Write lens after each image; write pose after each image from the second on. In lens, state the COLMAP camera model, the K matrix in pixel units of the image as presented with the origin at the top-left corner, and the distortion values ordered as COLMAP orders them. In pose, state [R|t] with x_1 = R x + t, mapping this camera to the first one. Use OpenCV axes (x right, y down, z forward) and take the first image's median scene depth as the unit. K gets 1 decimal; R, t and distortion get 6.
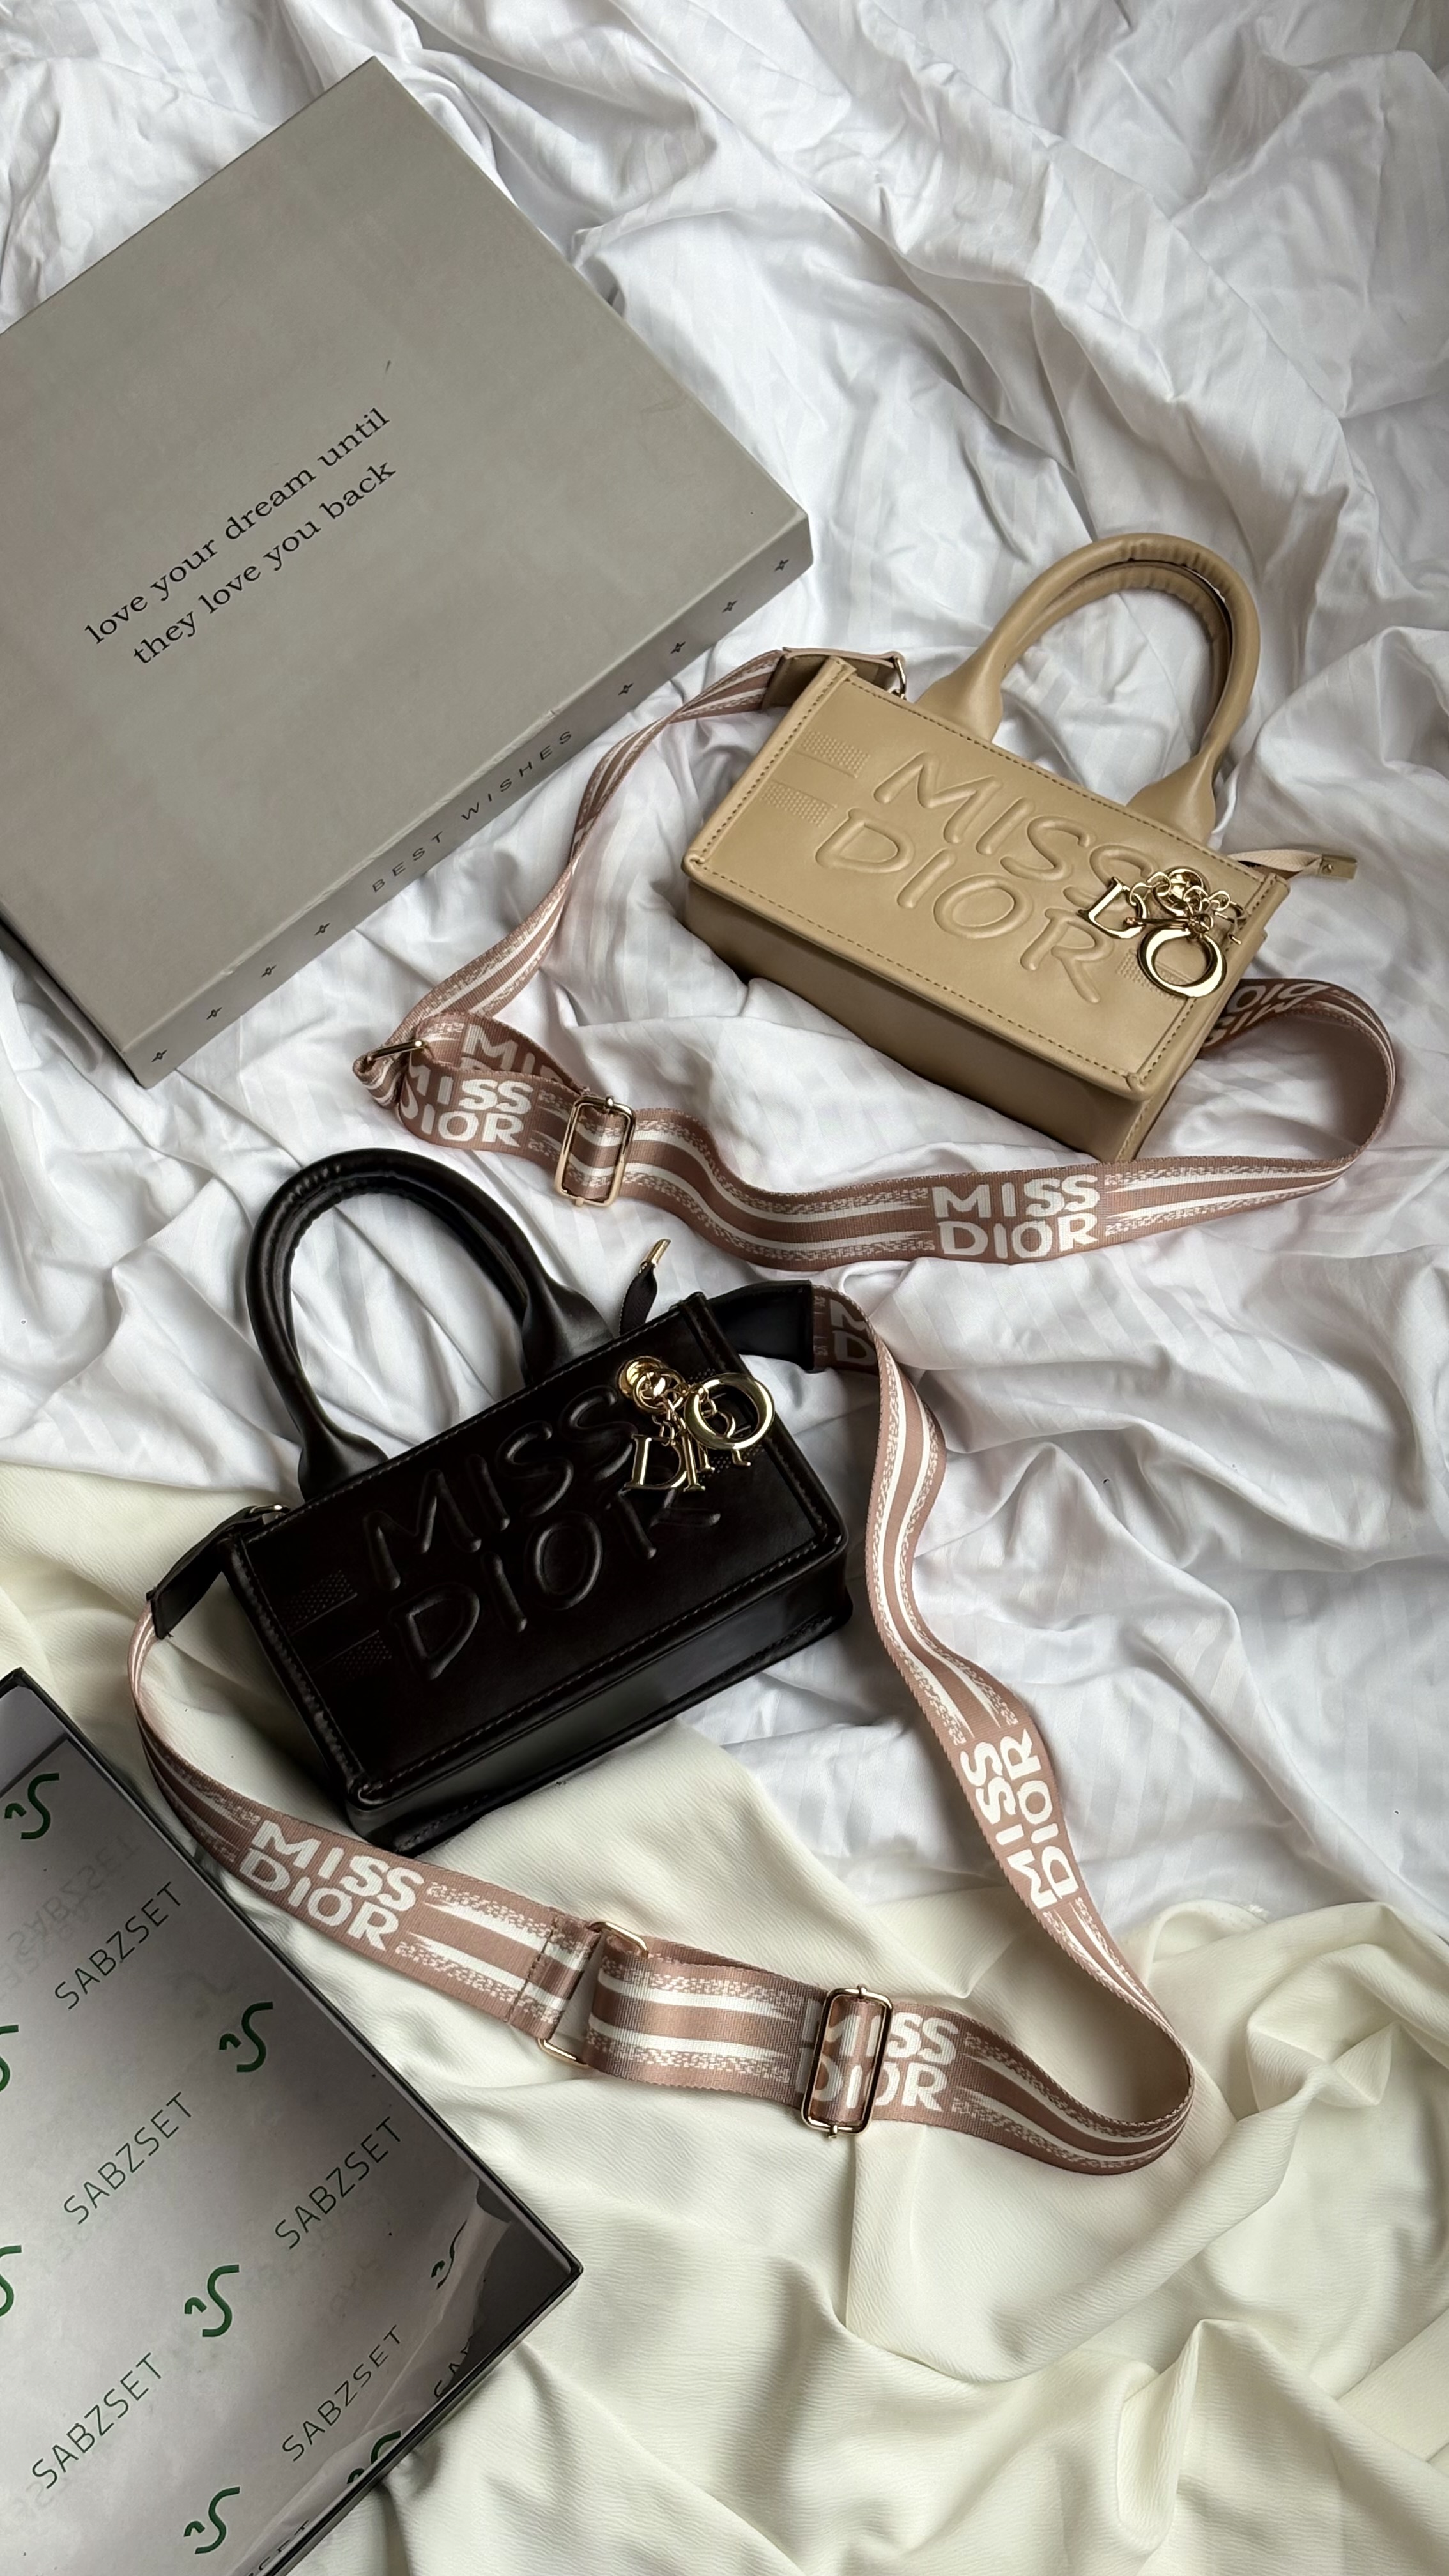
lens RADIAL K [[3927.6, 0, 737.5], [0, 3927.6, 1283.7], [0, 0, 1]] dist [0.076101, 0.000000]
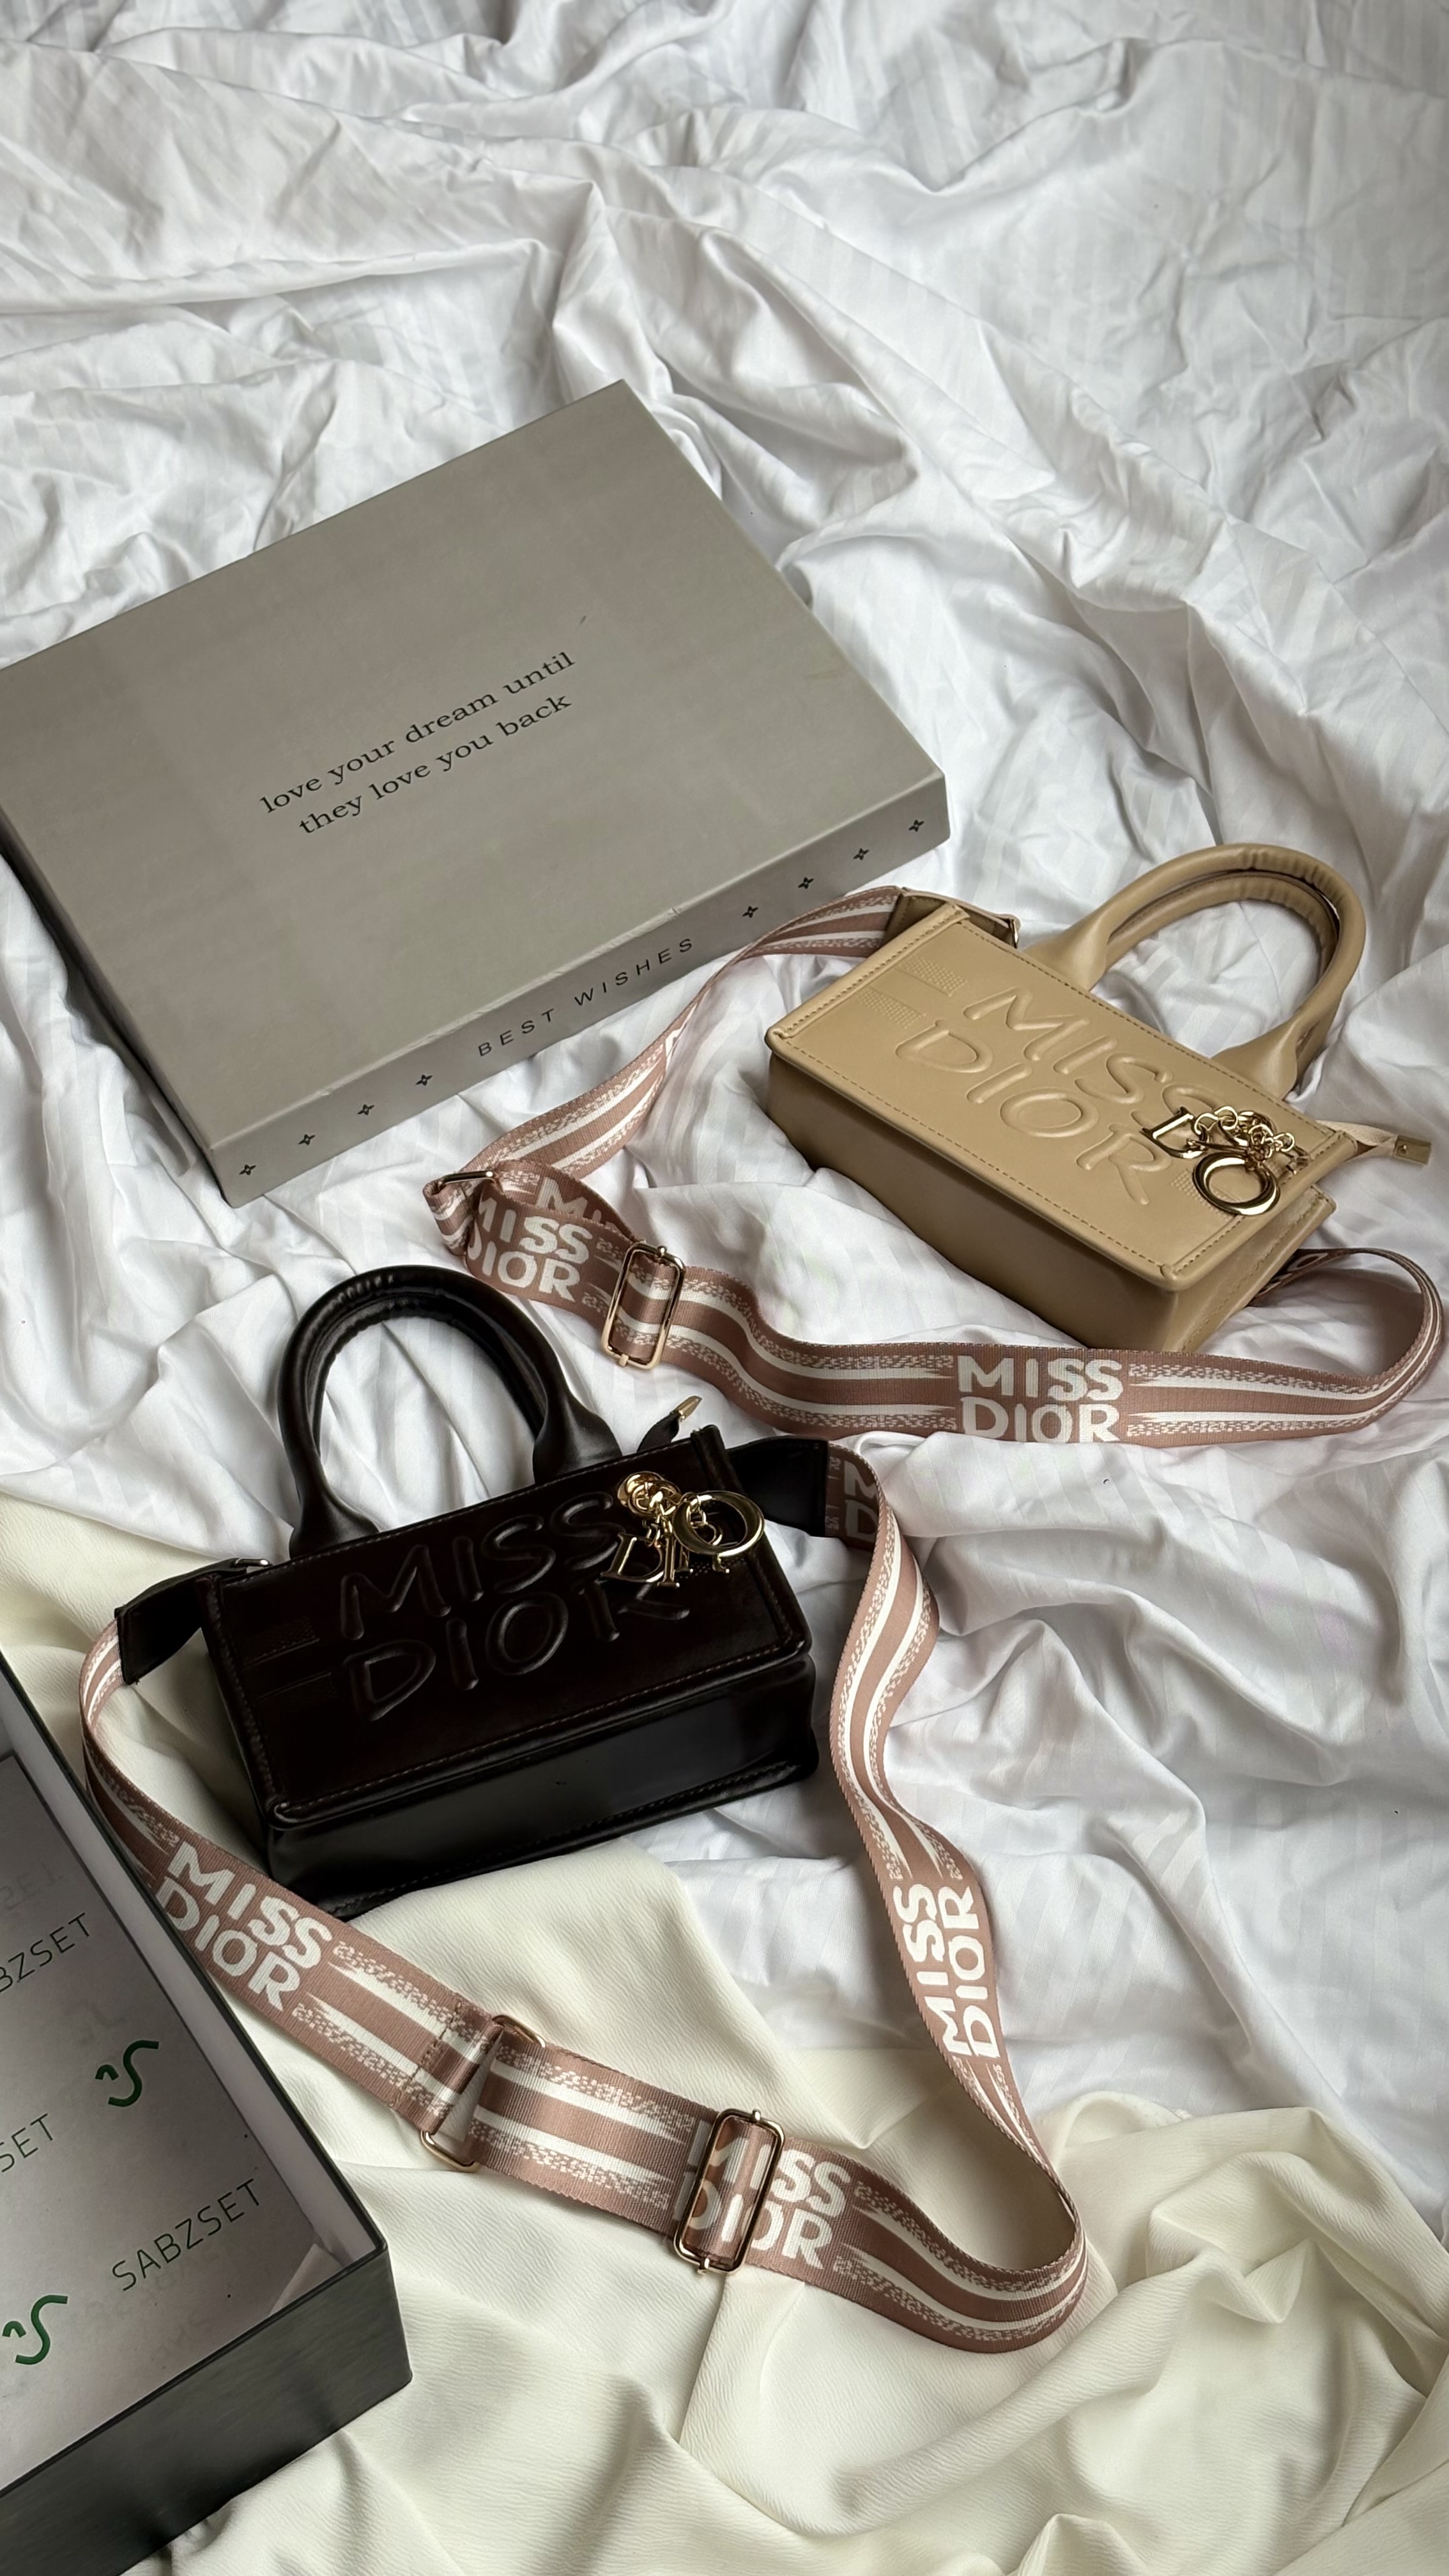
lens RADIAL K [[3927.6, 0, 725.0], [0, 3927.6, 1274.5], [0, 0, 1]] dist [0.076101, 0.000000]
pose [[0.984566, 0.129293, -0.117955, 0.105092], [-0.156285, 0.952864, -0.260050, 0.222928], [0.078772, 0.274471, 0.958364, 0.024457]]
